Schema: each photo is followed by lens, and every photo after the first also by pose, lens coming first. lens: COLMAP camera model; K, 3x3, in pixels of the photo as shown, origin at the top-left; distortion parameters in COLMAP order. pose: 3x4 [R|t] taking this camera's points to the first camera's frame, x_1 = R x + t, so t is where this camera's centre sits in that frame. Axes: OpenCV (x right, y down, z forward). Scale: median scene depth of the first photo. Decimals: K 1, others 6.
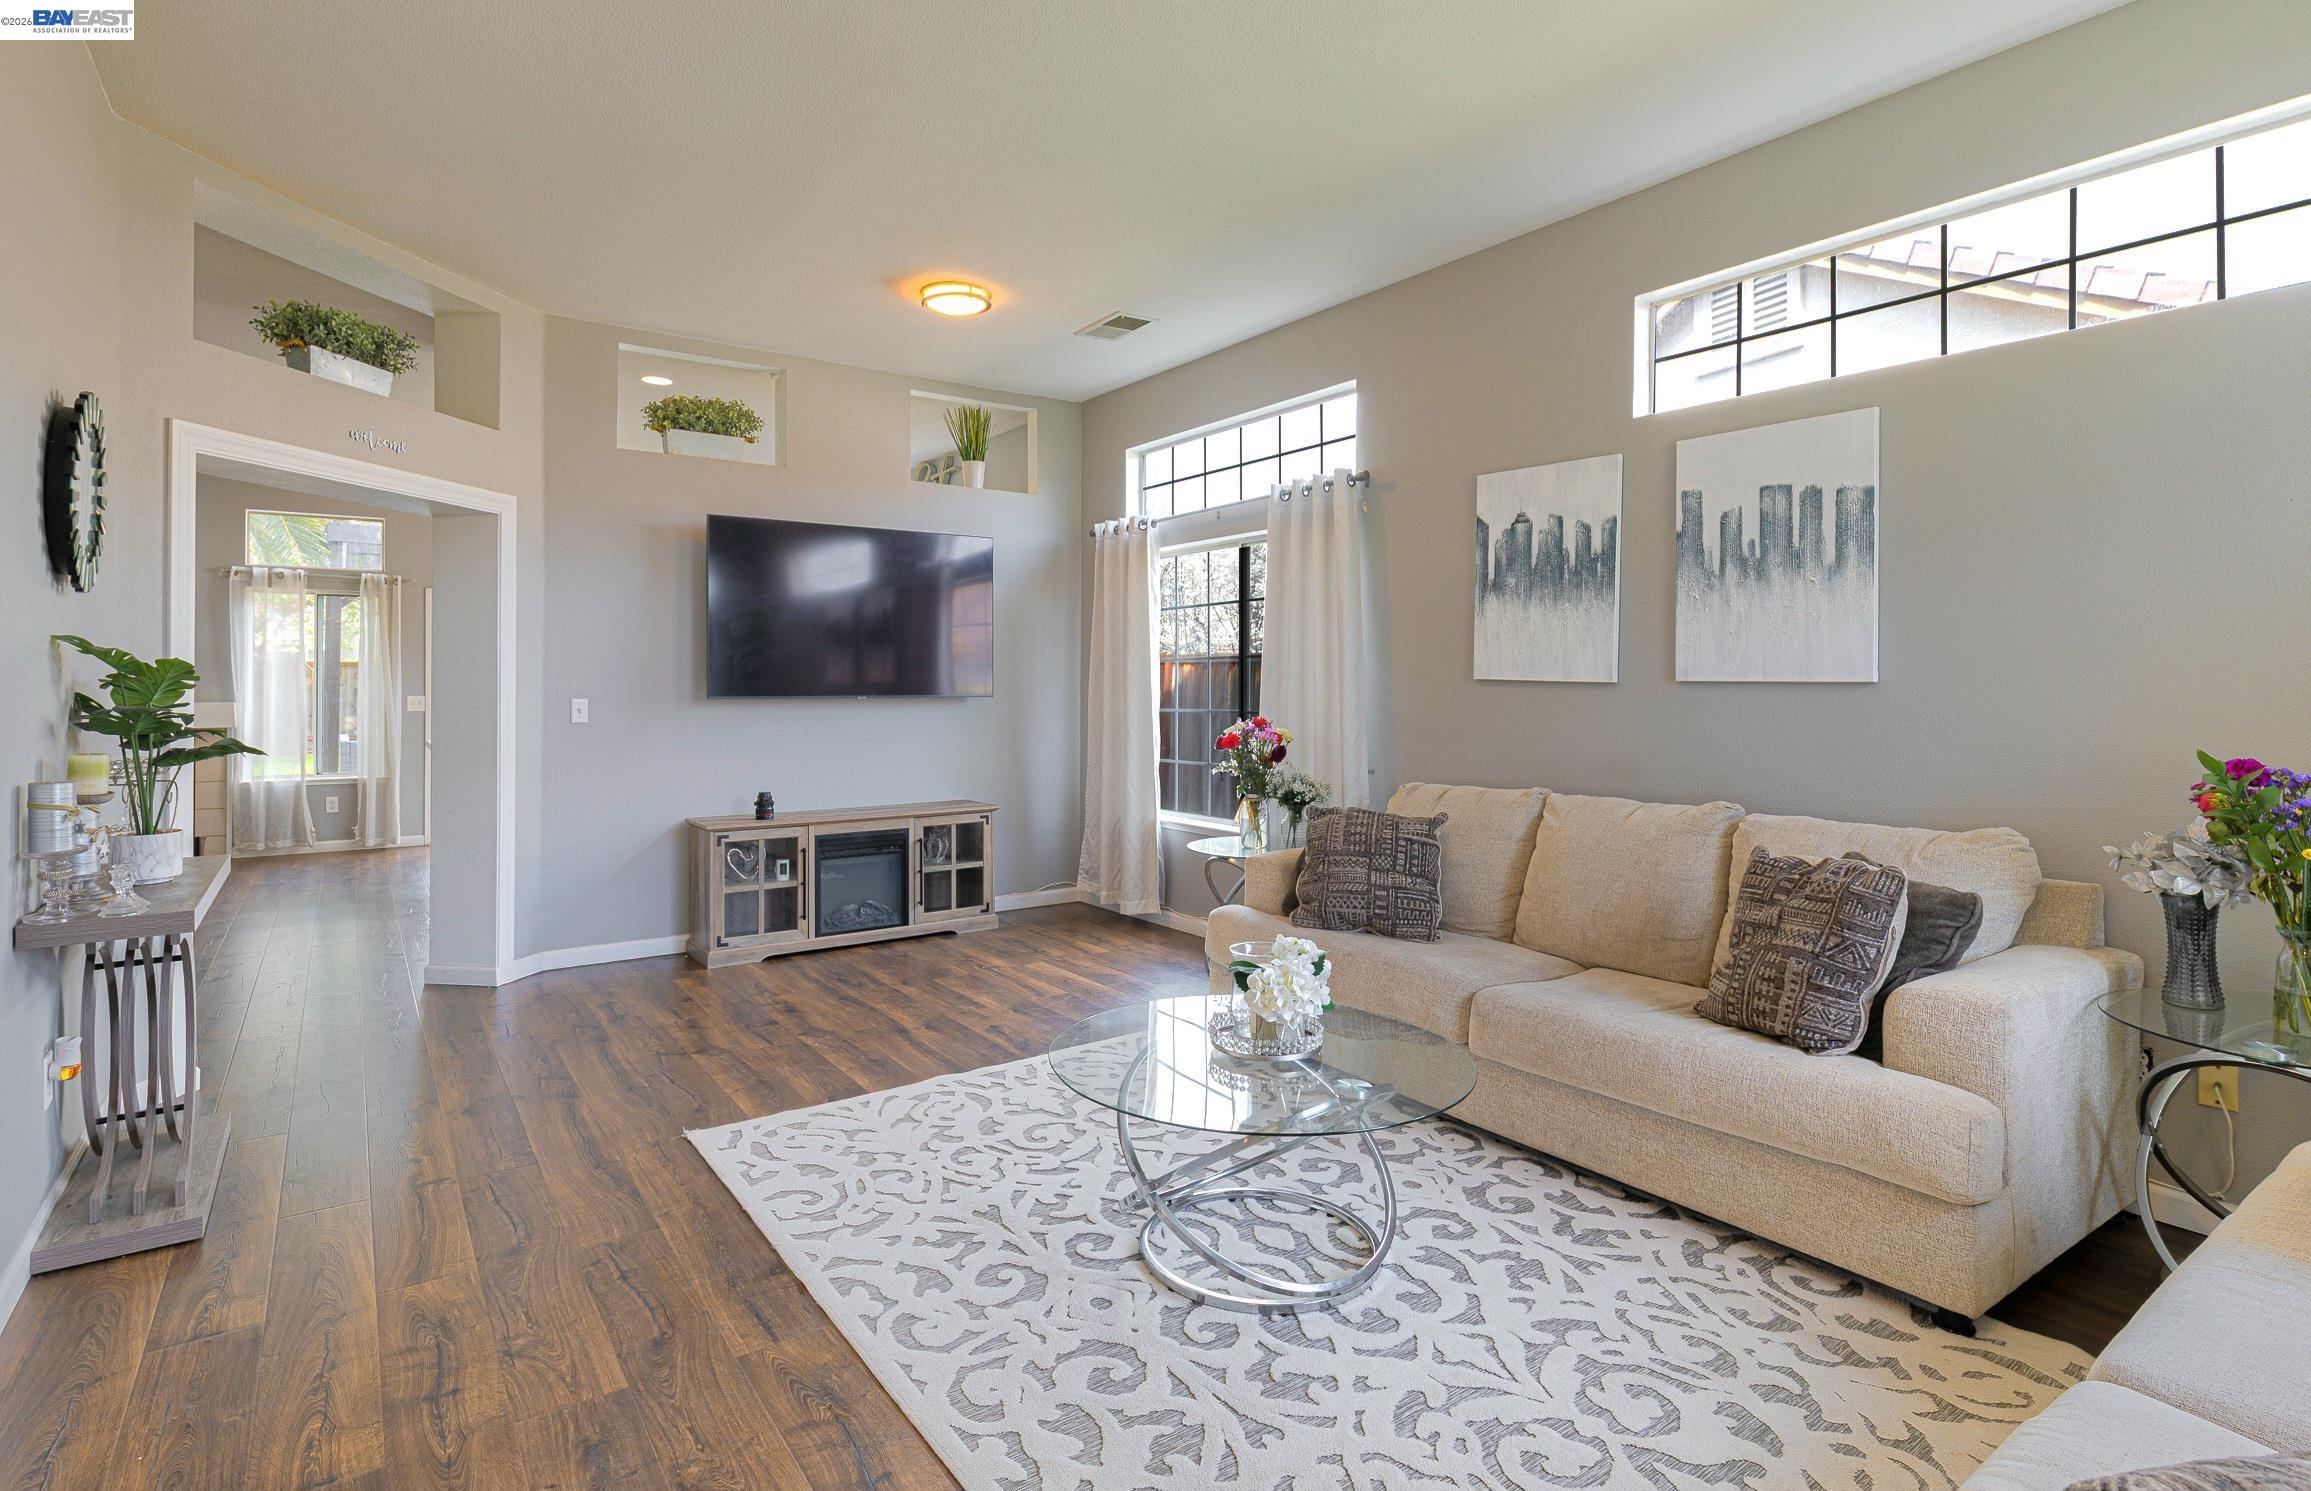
lens RADIAL K [[1154.2, 0, 1149.1], [0, 1154.2, 677.7], [0, 0, 1]] dist [0.001803, -0.000305]
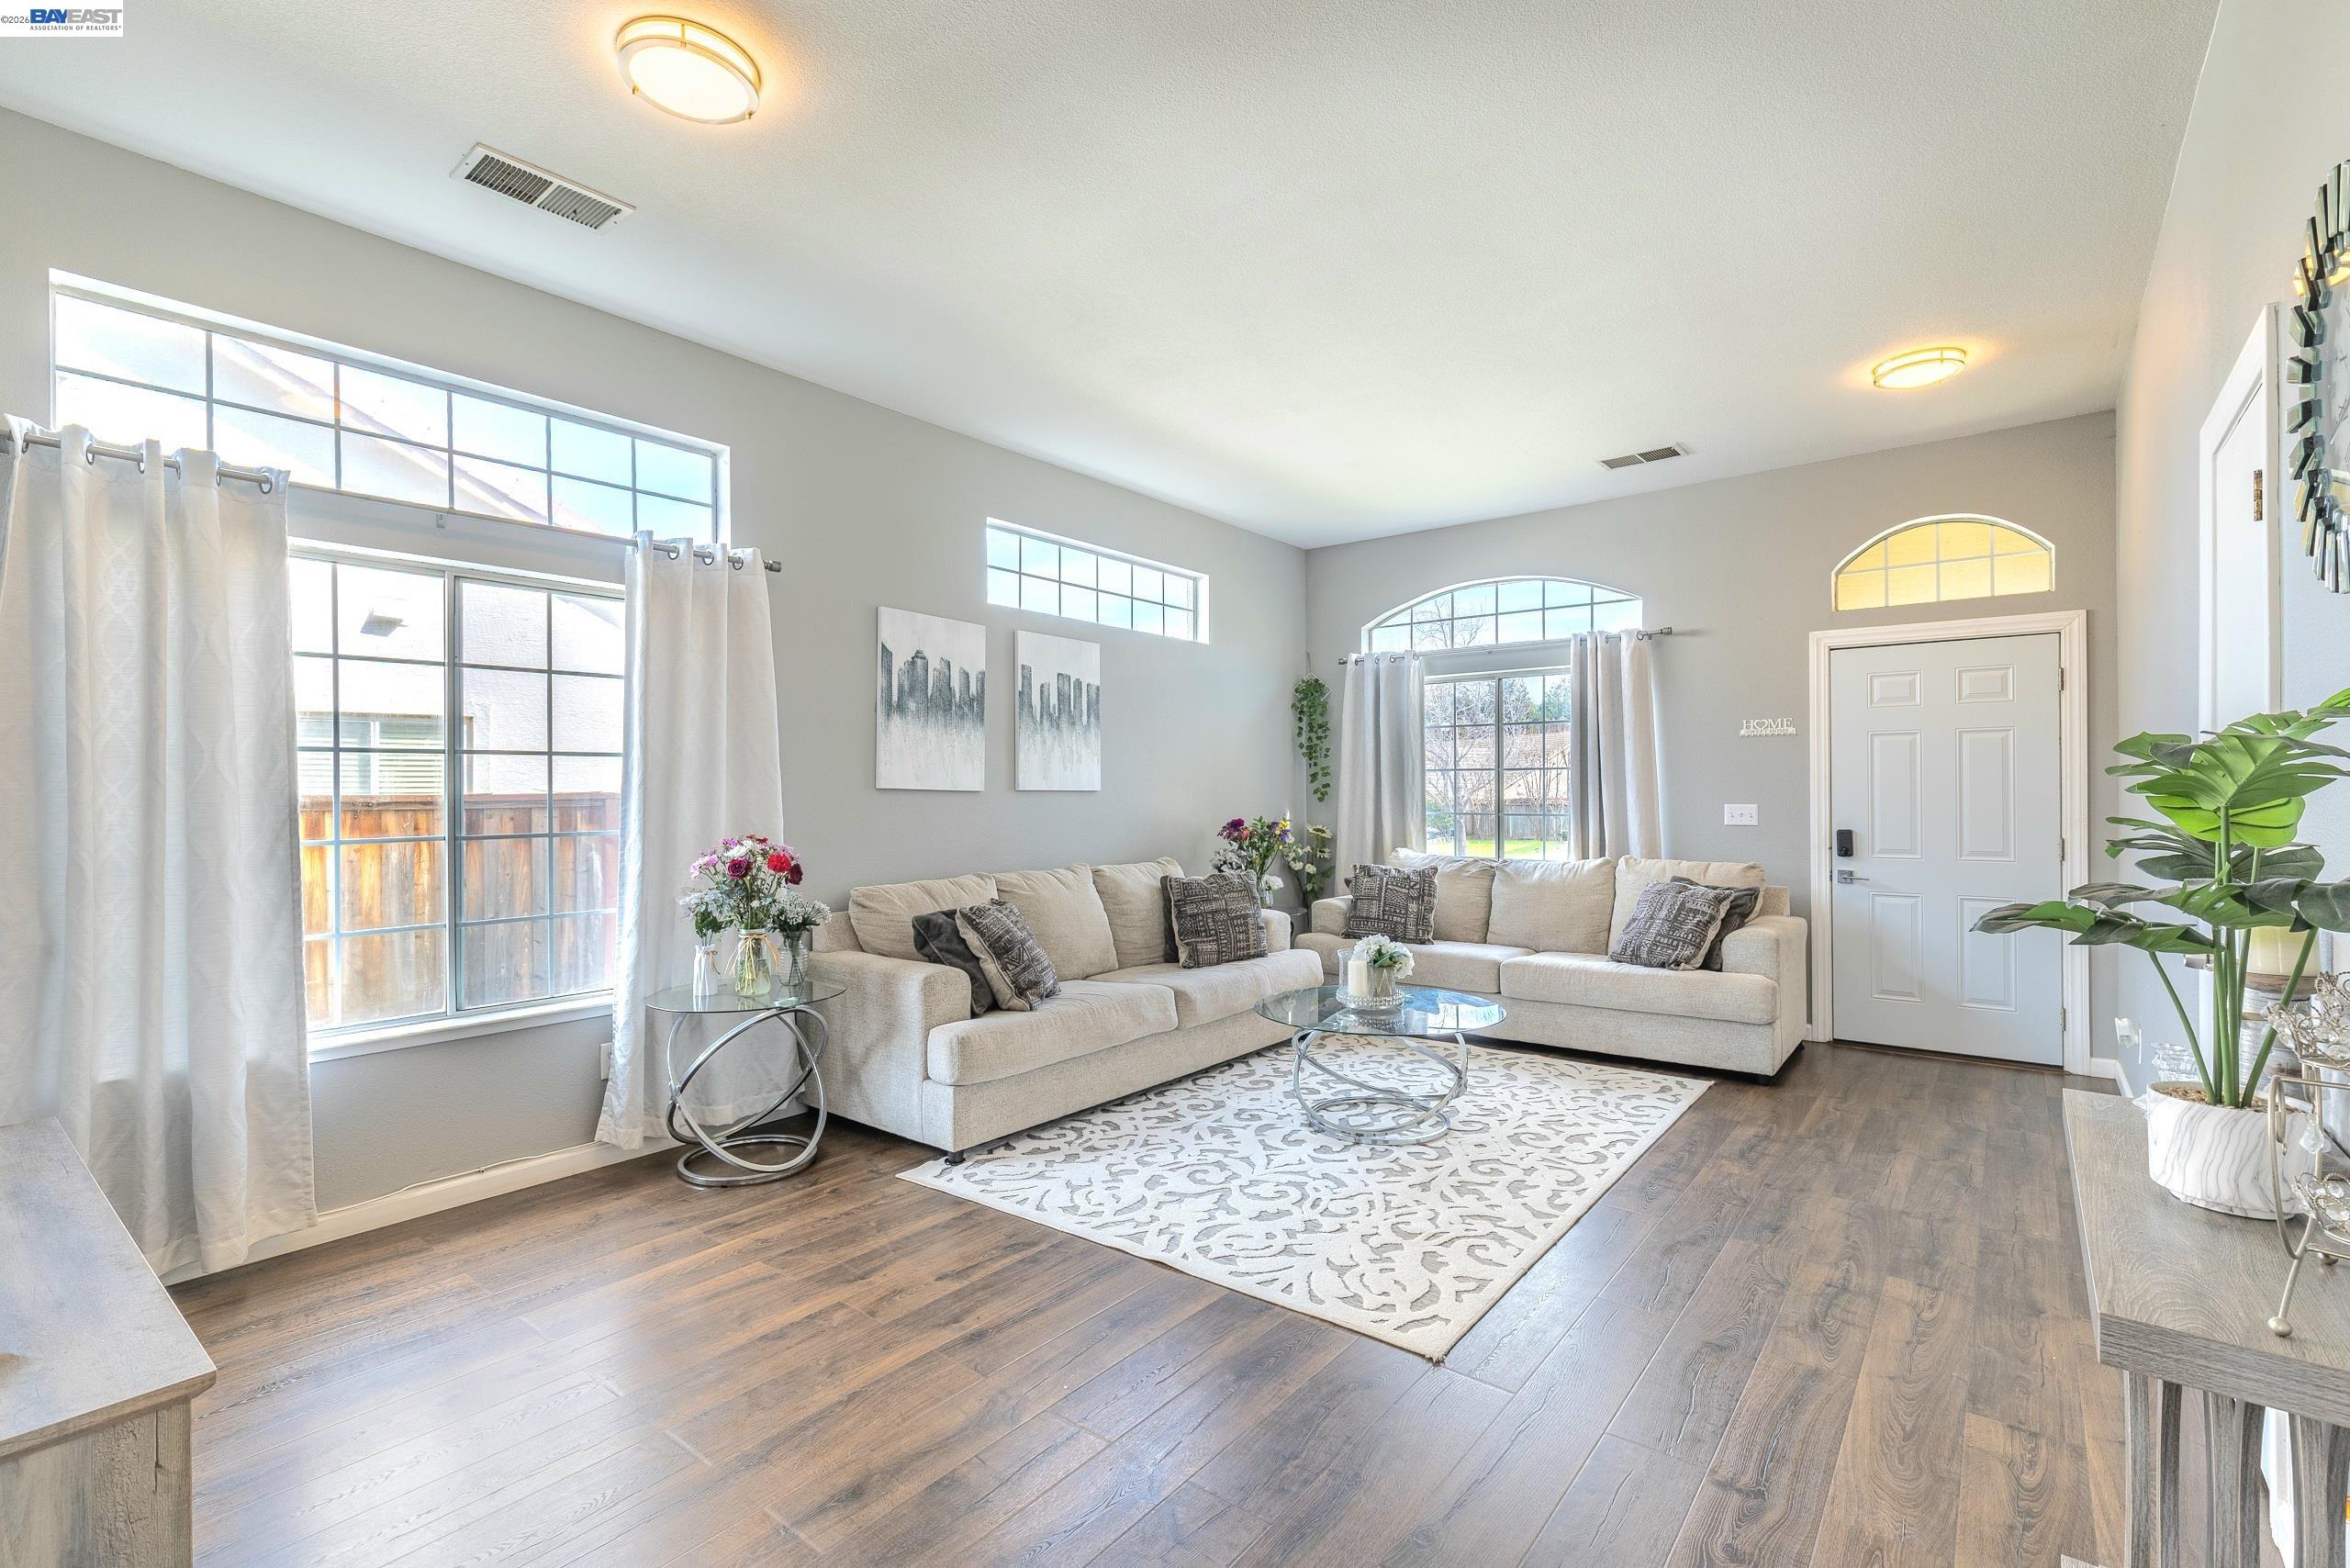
lens RADIAL K [[1030.5, 0, 1174.0], [0, 1030.5, 790.4], [0, 0, 1]] dist [0.002656, 0.000174]
pose [[-0.274963, 0.001685, 0.961453, -0.932541], [-0.003093, 0.999992, -0.002637, 0.006448], [-0.961450, -0.003699, -0.274955, 1.237638]]
